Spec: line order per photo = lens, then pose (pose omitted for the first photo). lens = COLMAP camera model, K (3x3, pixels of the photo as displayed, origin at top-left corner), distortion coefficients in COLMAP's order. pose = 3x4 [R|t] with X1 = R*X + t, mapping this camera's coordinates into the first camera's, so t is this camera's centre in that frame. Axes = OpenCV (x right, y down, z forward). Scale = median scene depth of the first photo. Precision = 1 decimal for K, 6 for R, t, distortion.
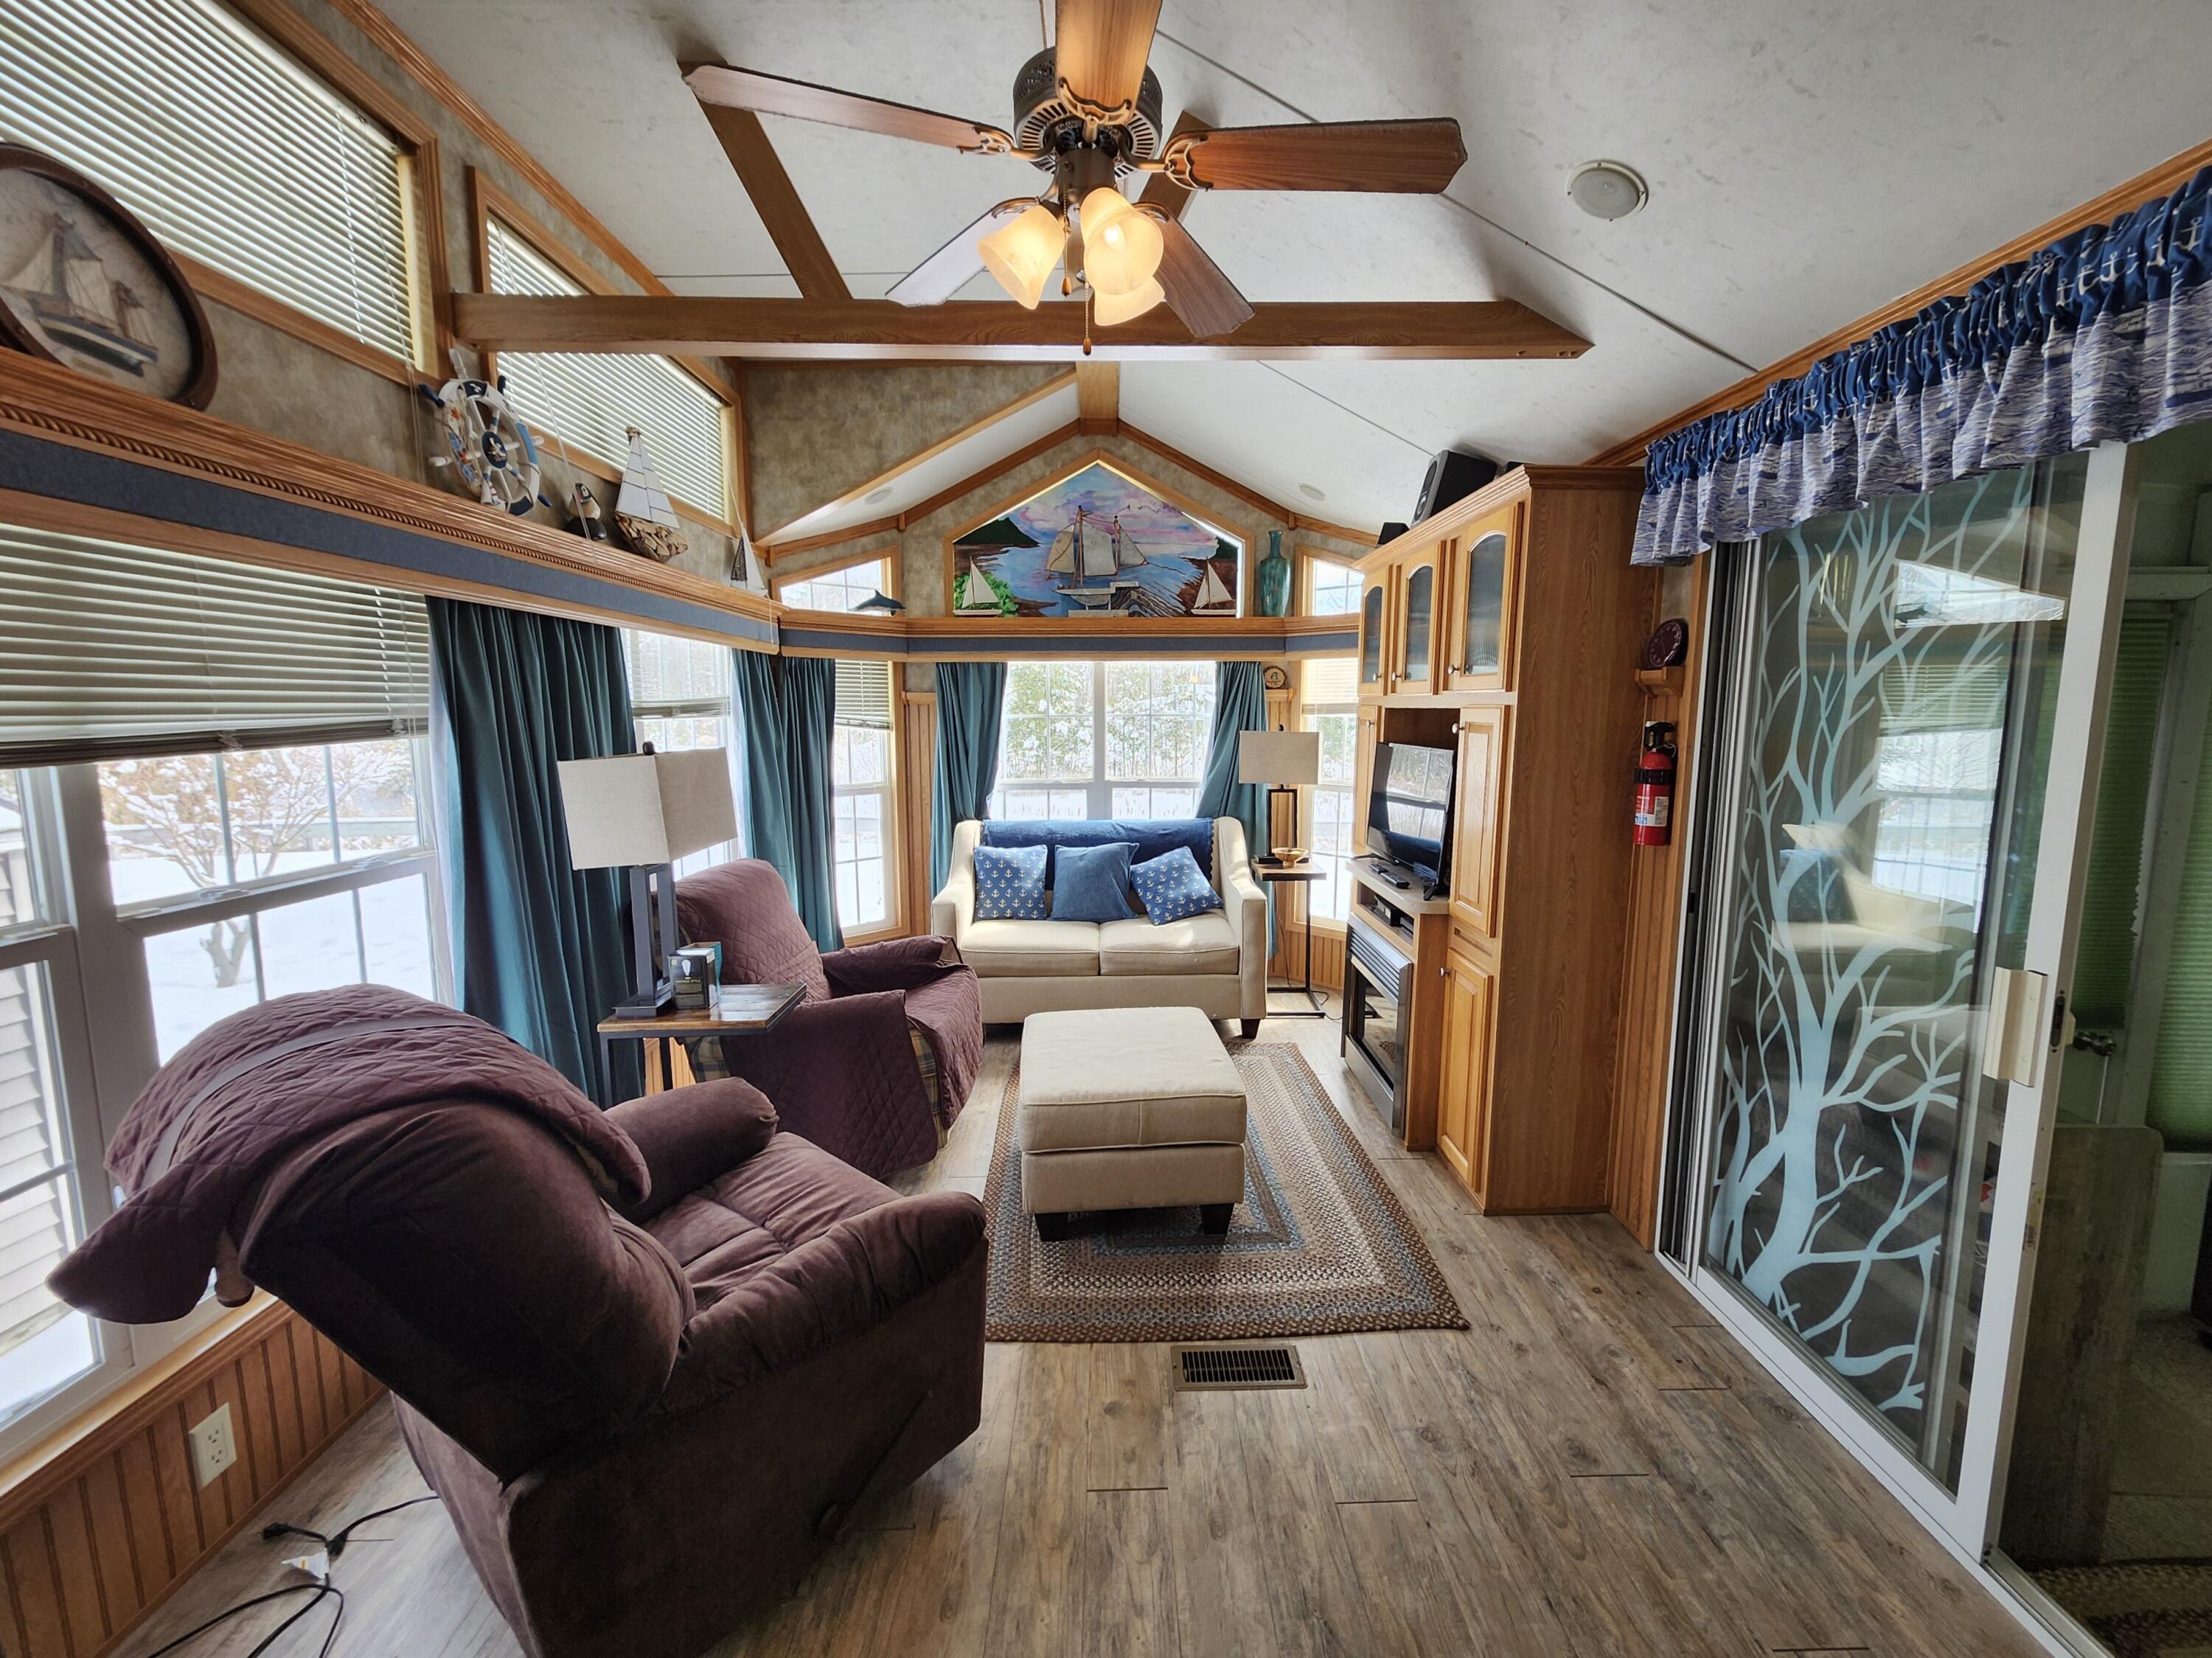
lens RADIAL K [[893.8, 0, 1125.5], [0, 893.8, 829.6], [0, 0, 1]] dist [-0.001147, -0.000658]
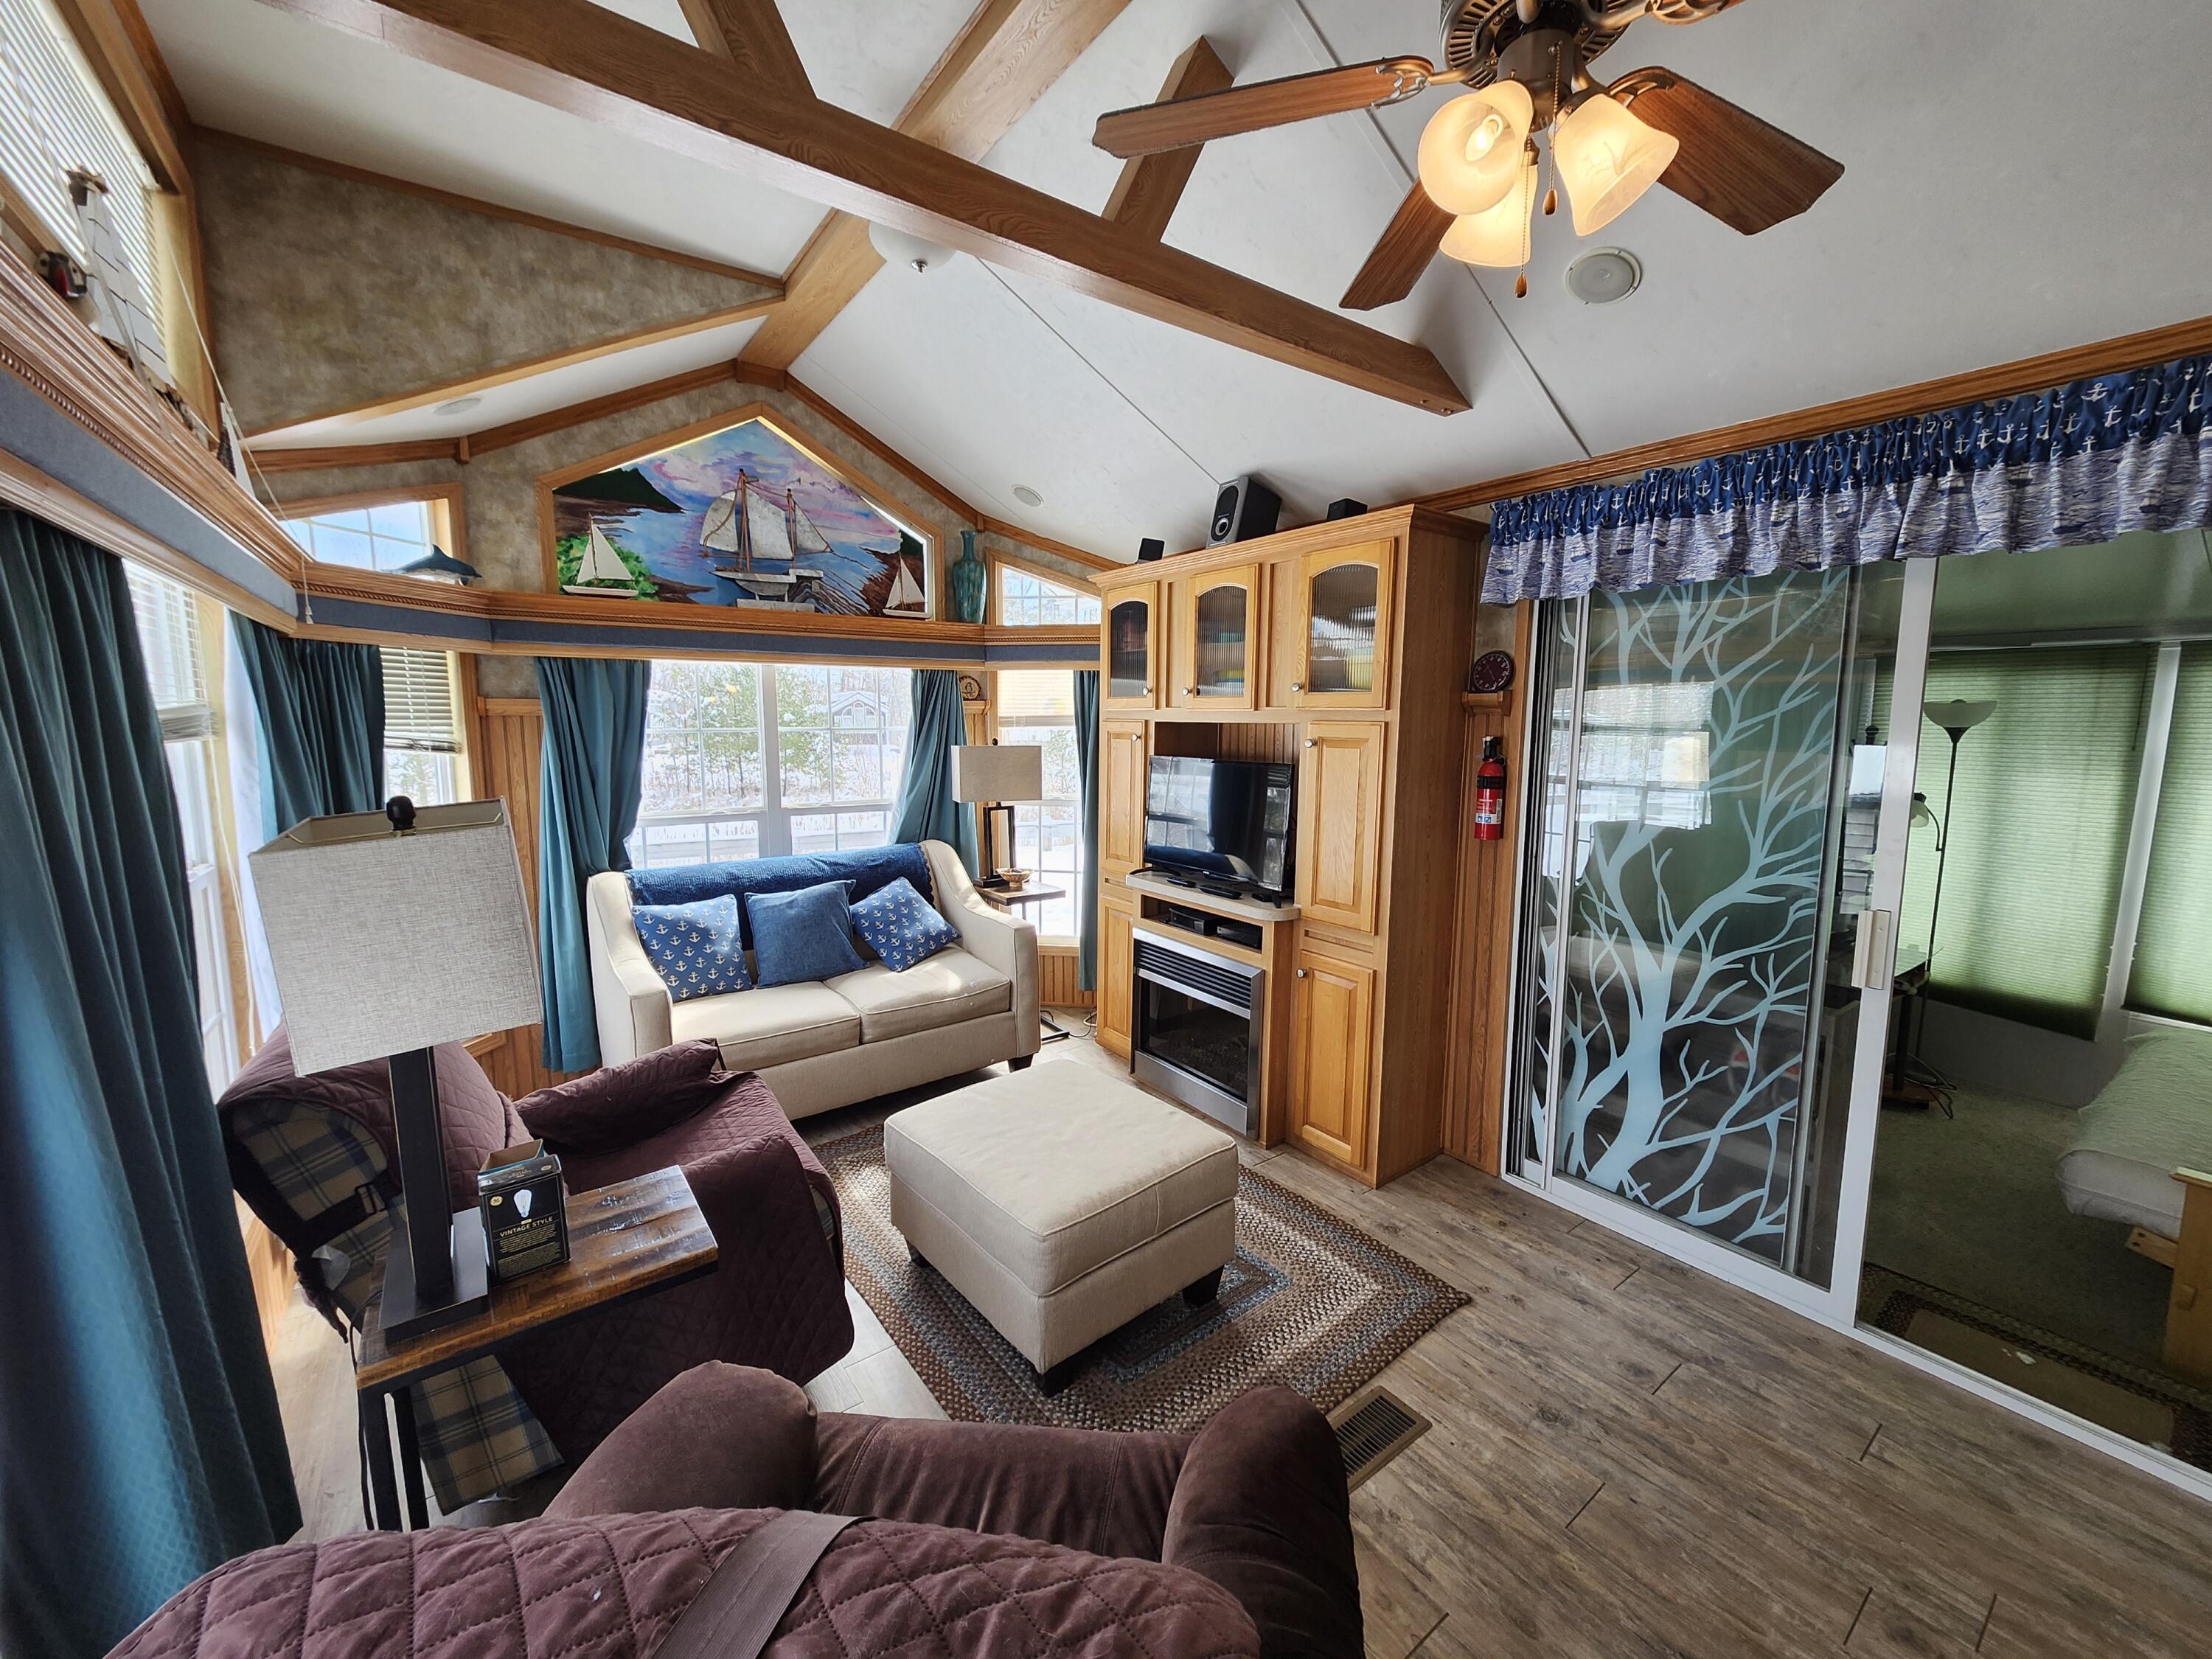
lens RADIAL K [[862.9, 0, 1106.0], [0, 862.9, 829.5], [0, 0, 1]] dist [-0.001074, -0.000297]
pose [[0.812616, -0.074203, 0.578056, -0.289774], [0.075824, 0.996892, 0.021376, -0.034954], [-0.577846, 0.026461, 0.815717, 0.209330]]
